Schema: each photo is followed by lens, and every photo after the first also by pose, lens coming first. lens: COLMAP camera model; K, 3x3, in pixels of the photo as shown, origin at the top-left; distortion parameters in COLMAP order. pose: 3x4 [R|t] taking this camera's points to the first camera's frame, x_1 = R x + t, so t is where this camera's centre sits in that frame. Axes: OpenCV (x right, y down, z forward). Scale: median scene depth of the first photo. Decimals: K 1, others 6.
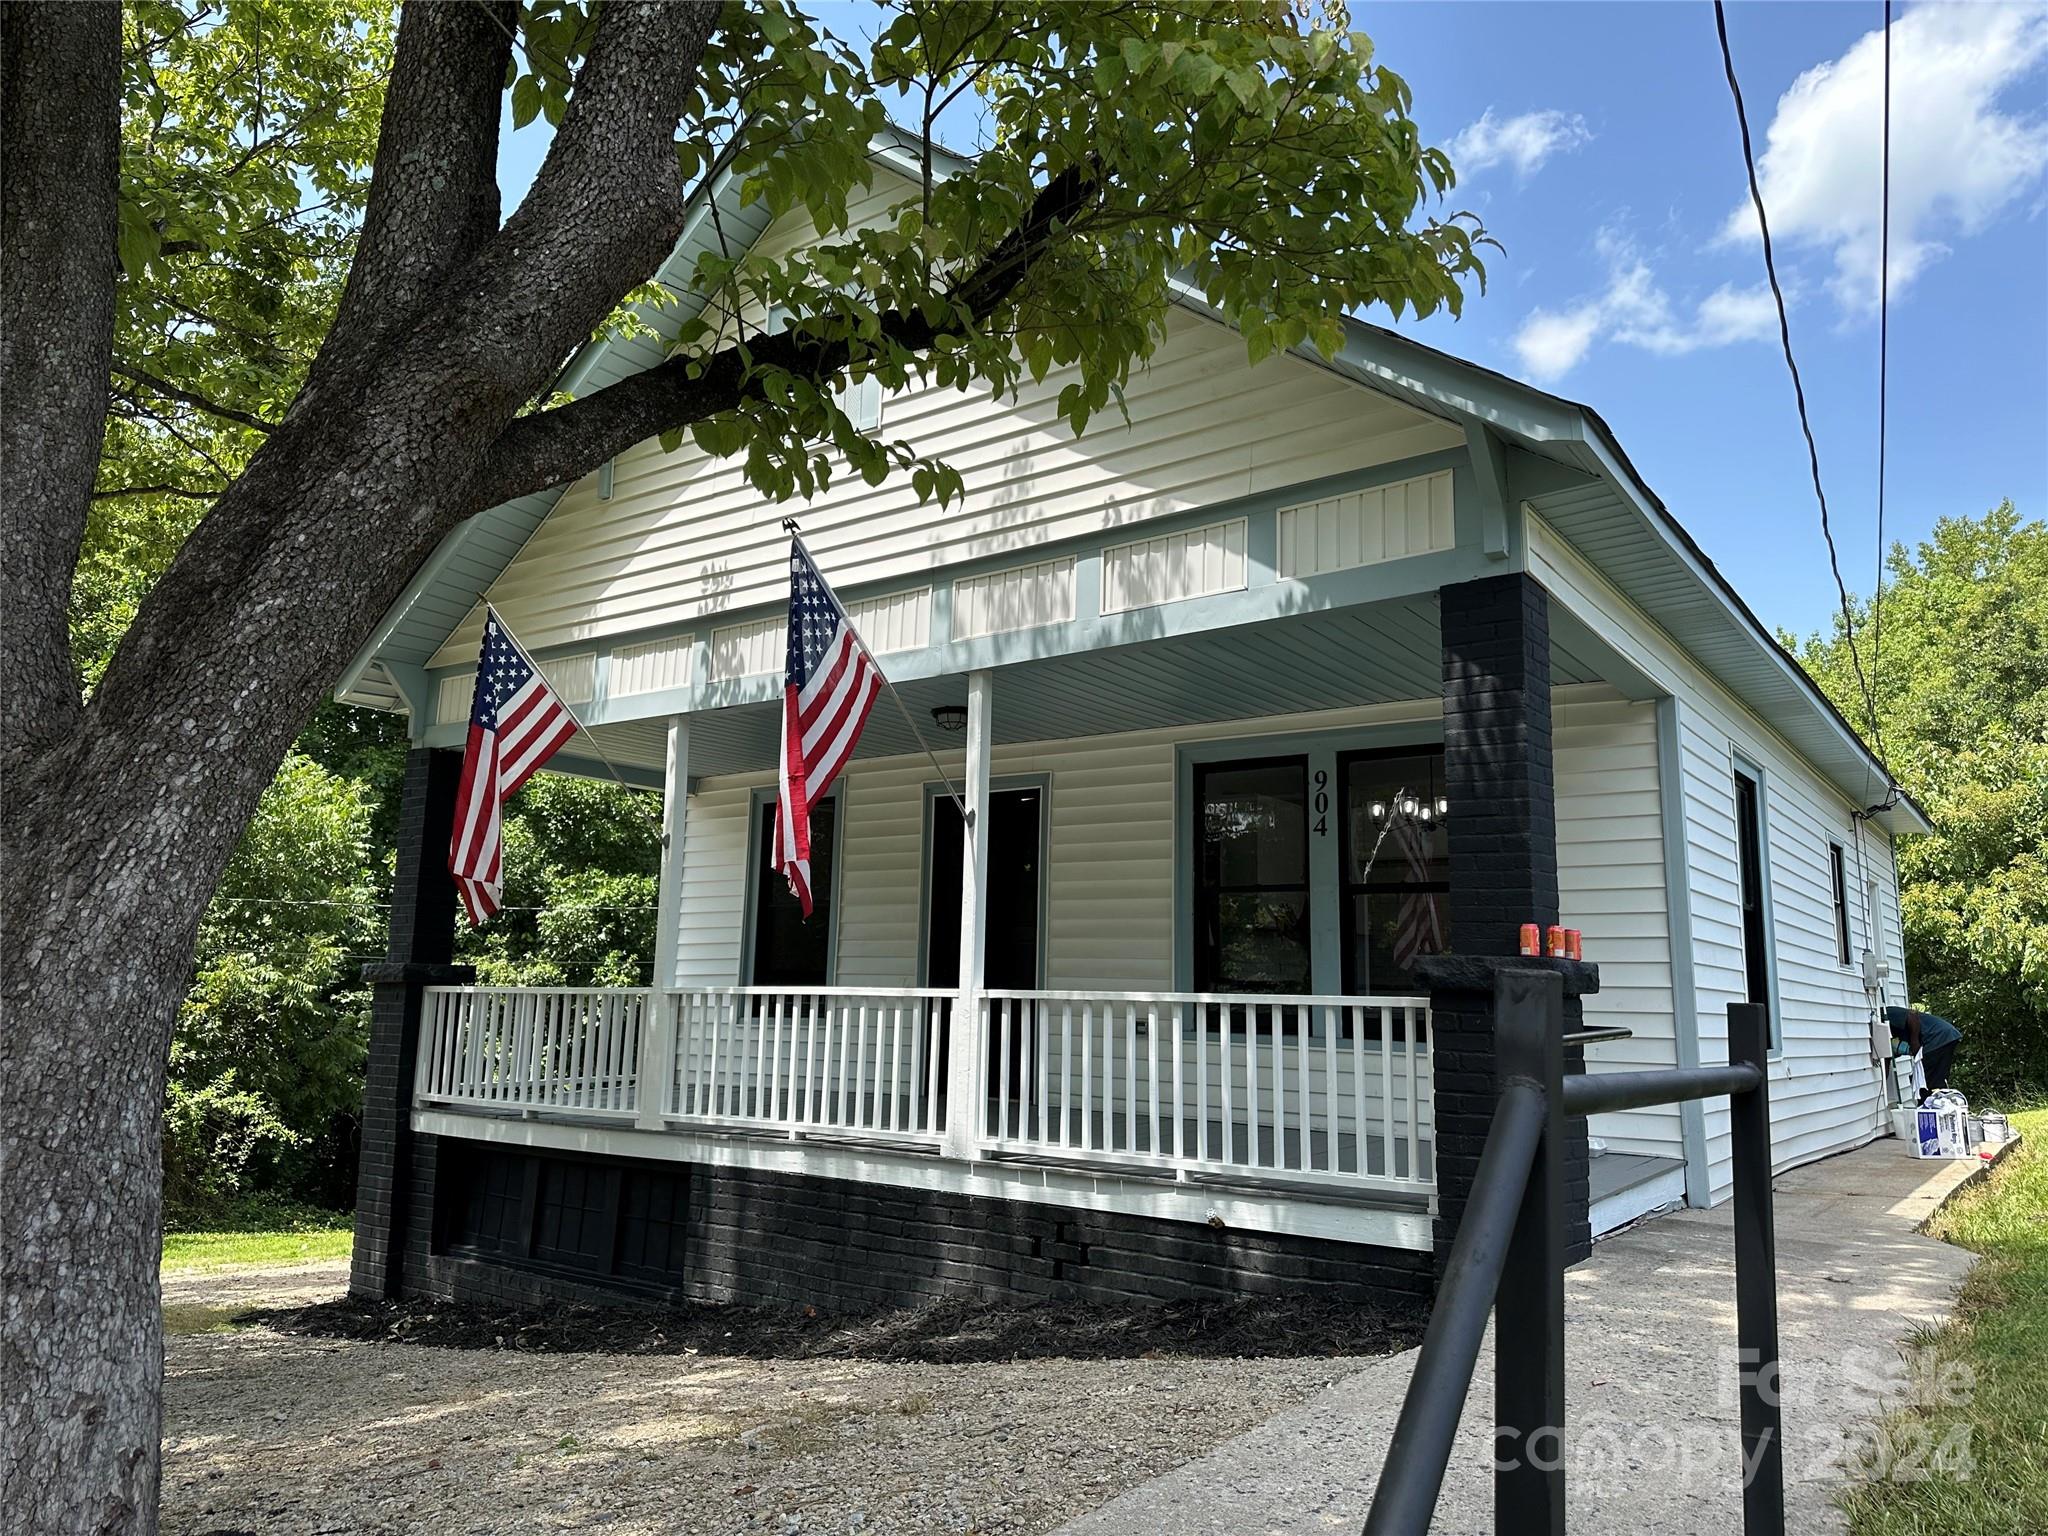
lens RADIAL K [[1437.5, 0, 1038.8], [0, 1437.5, 754.5], [0, 0, 1]] dist [0.043184, -0.053970]
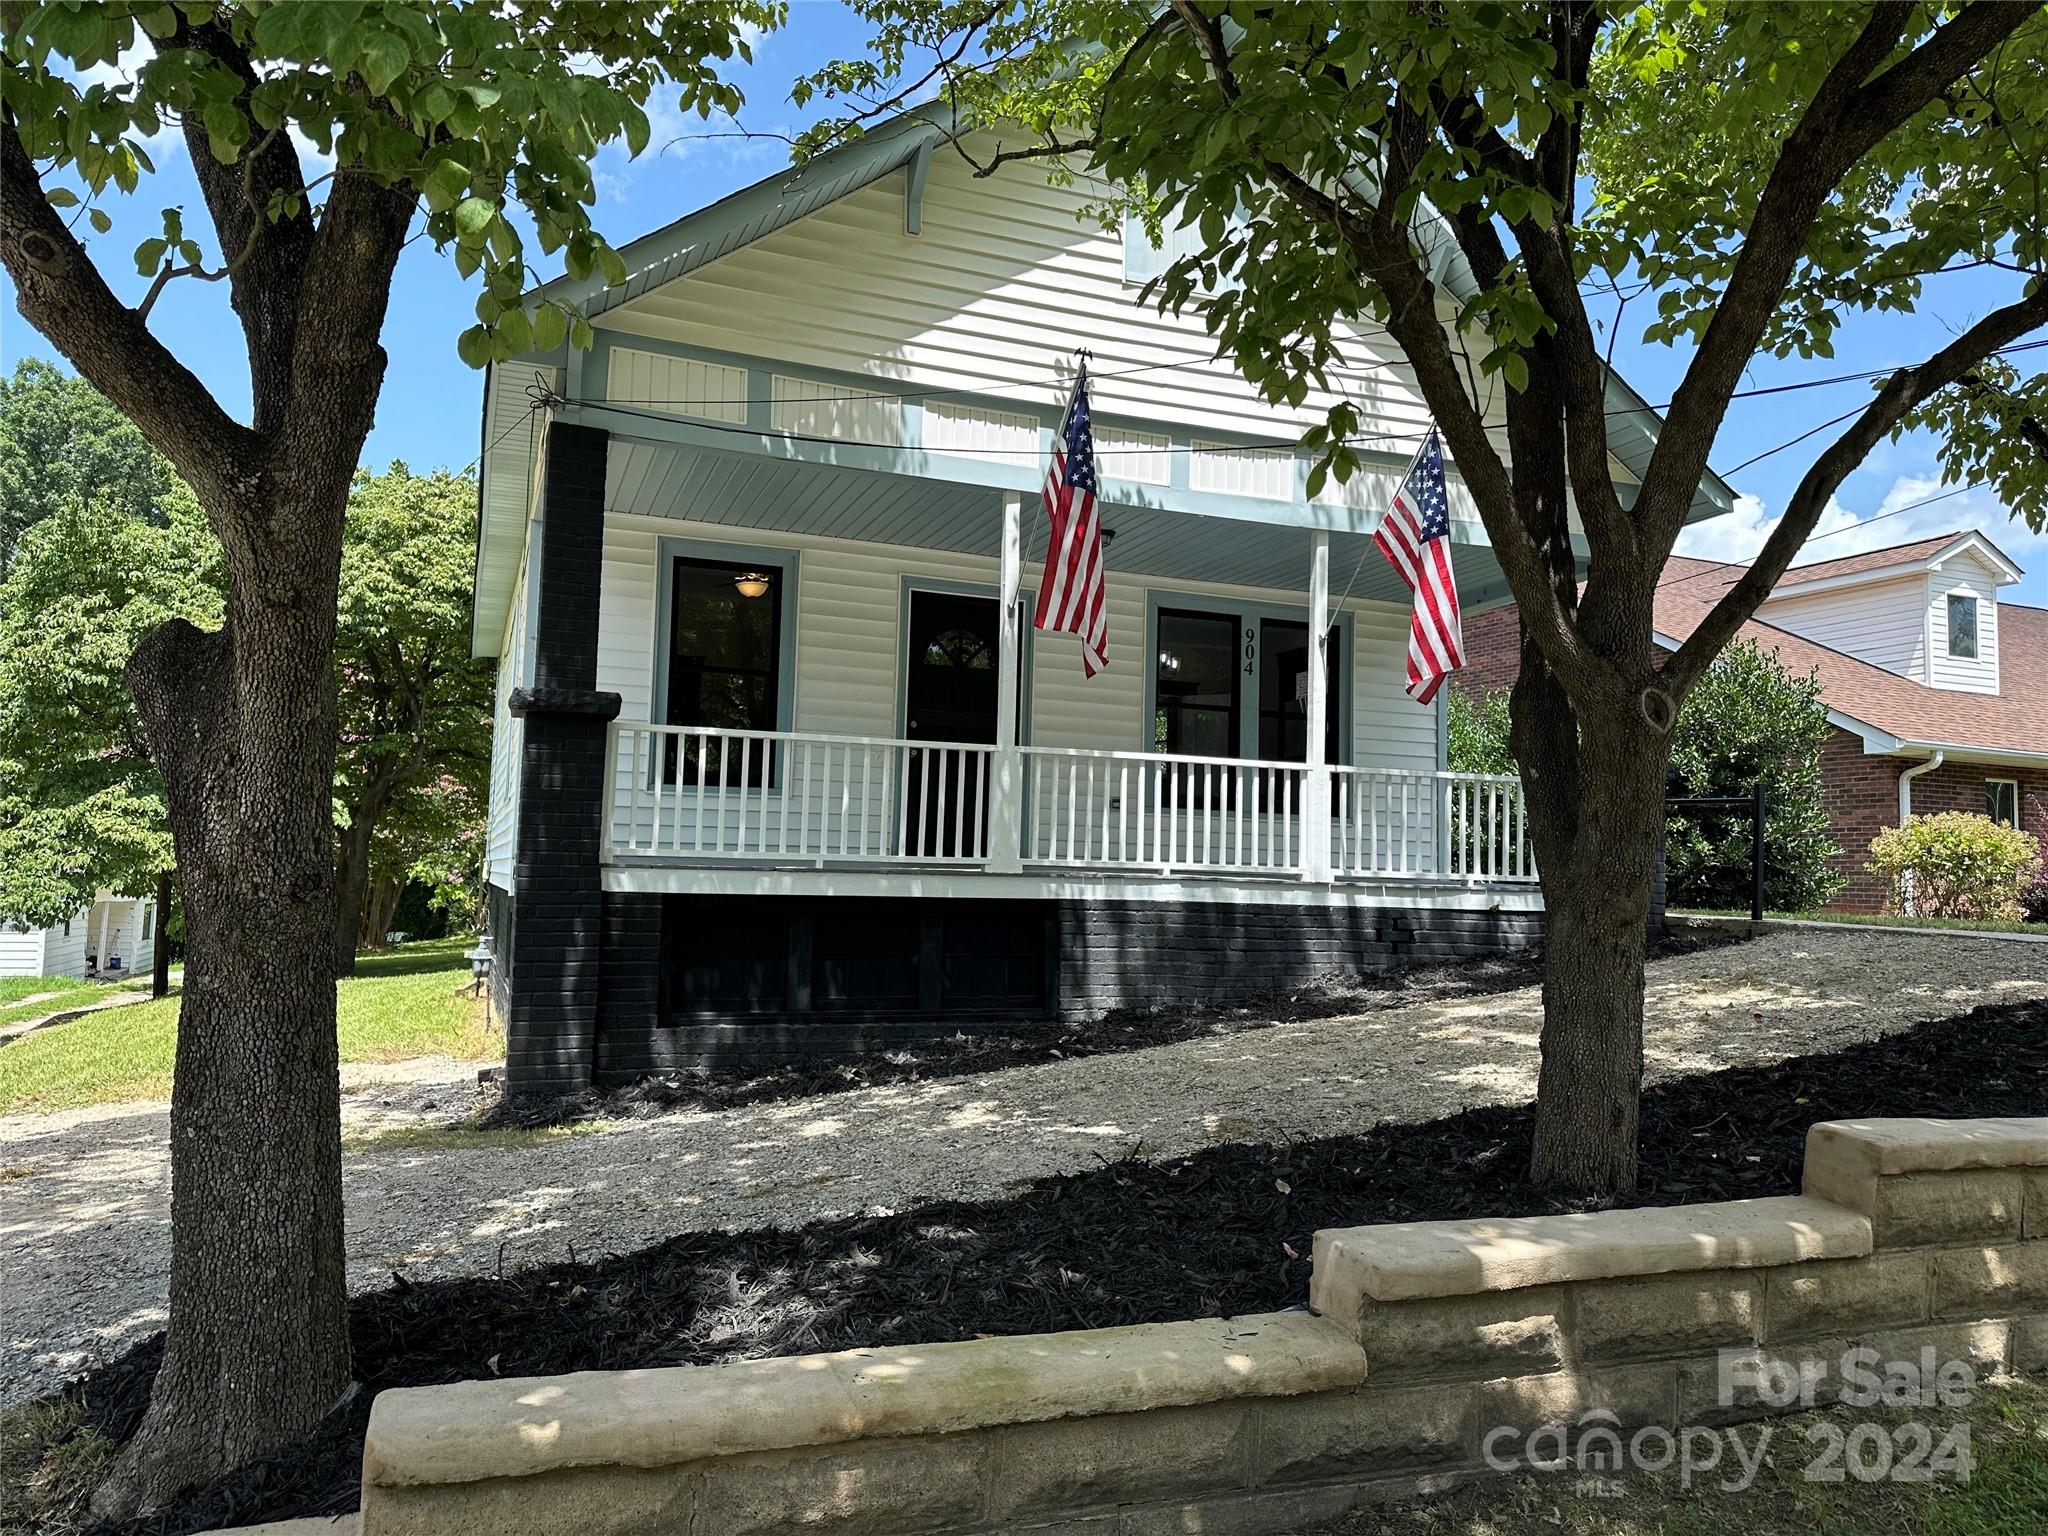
lens RADIAL K [[1437.5, 0, 1012.6], [0, 1437.5, 774.3], [0, 0, 1]] dist [0.043184, -0.053970]
pose [[0.545313, 0.058283, 0.836204, -1.125223], [-0.161756, 0.986146, 0.036752, 0.139225], [-0.822477, -0.155302, 0.547186, 0.397015]]
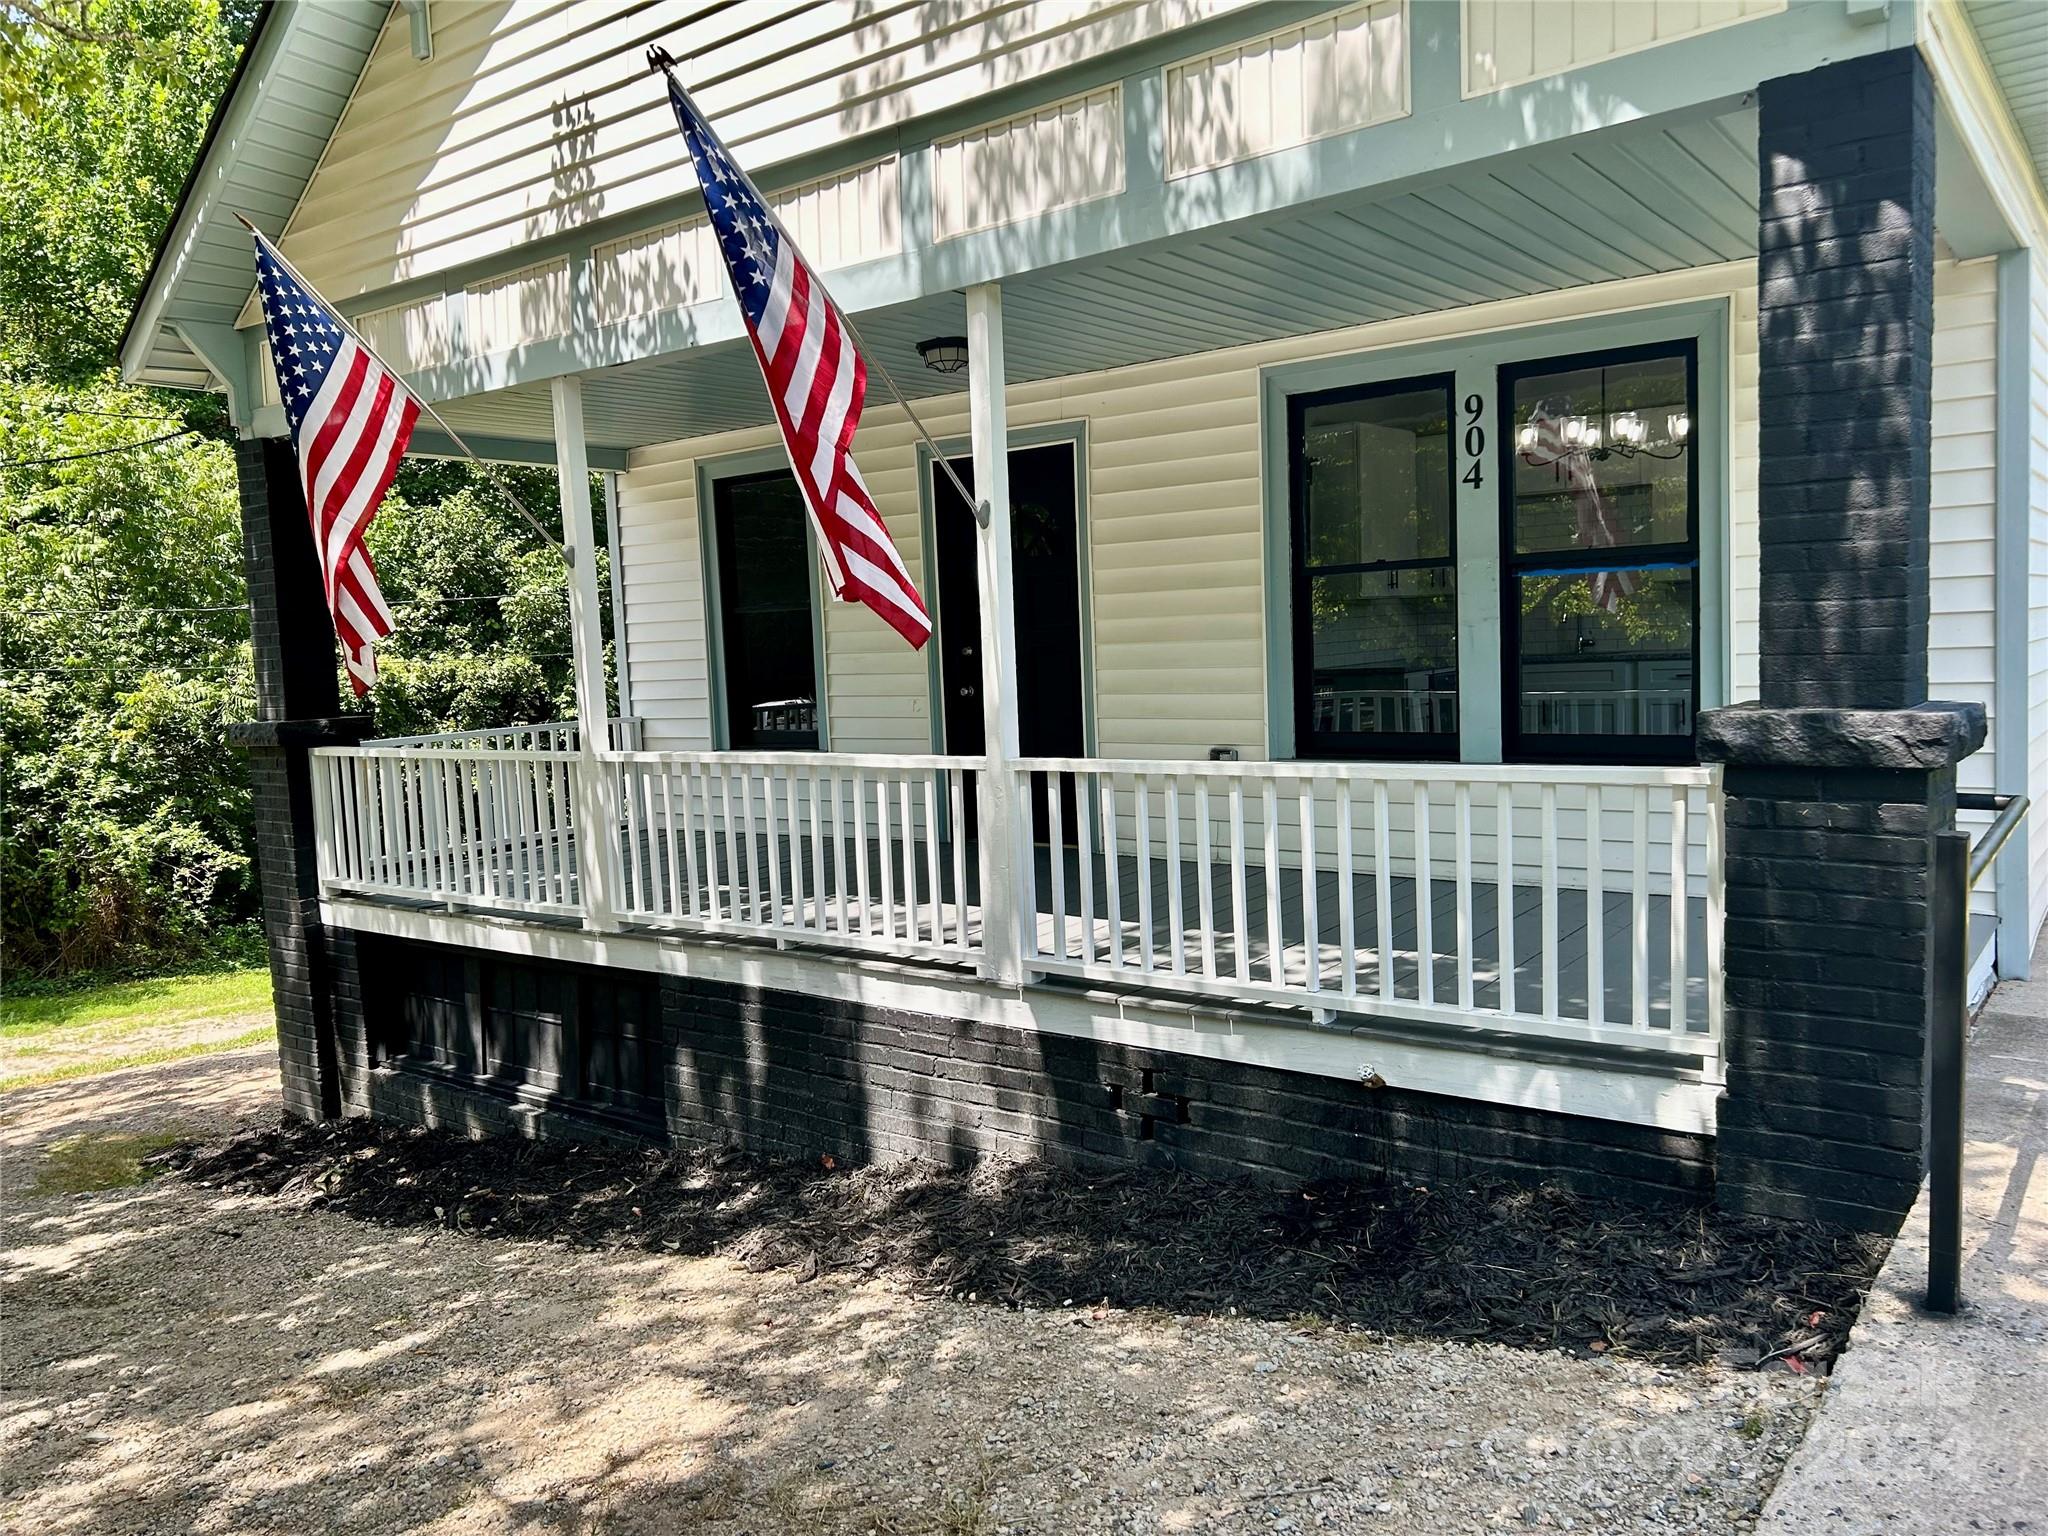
lens RADIAL K [[1534.3, 0, 1015.9], [0, 1534.3, 754.4], [0, 0, 1]] dist [0.068069, -0.076380]
pose [[0.997381, -0.060617, -0.039457, -0.008566], [0.068486, 0.966924, 0.245700, -0.020213], [0.023258, -0.247758, 0.968543, 0.220259]]
